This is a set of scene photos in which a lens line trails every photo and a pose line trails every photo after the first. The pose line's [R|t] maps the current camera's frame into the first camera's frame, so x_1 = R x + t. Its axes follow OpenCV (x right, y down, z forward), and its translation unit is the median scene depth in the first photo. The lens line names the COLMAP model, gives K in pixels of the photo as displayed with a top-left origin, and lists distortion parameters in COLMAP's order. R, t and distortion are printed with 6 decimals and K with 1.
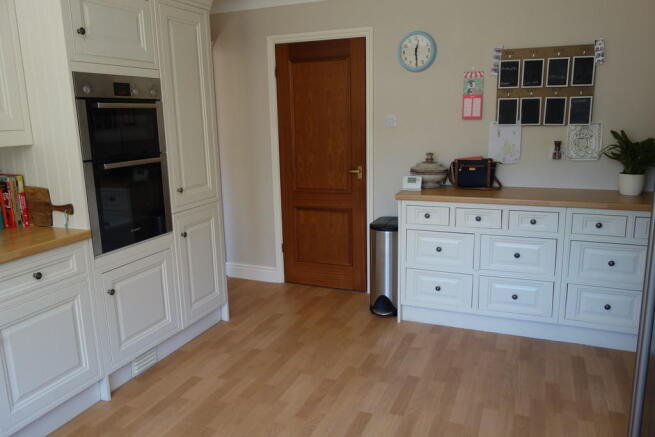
lens RADIAL K [[515.7, 0, 324.7], [0, 515.7, 216.9], [0, 0, 1]] dist [0.005018, -0.008513]
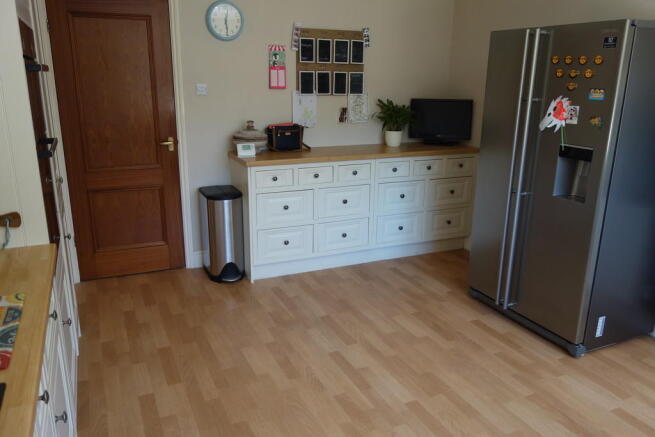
lens RADIAL K [[515.7, 0, 324.0], [0, 515.7, 219.9], [0, 0, 1]] dist [0.005018, -0.008513]
pose [[0.679824, -0.169912, 0.713421, -0.519939], [0.120588, 0.985449, 0.119790, -0.034131], [-0.723393, 0.004594, 0.690421, 0.171784]]
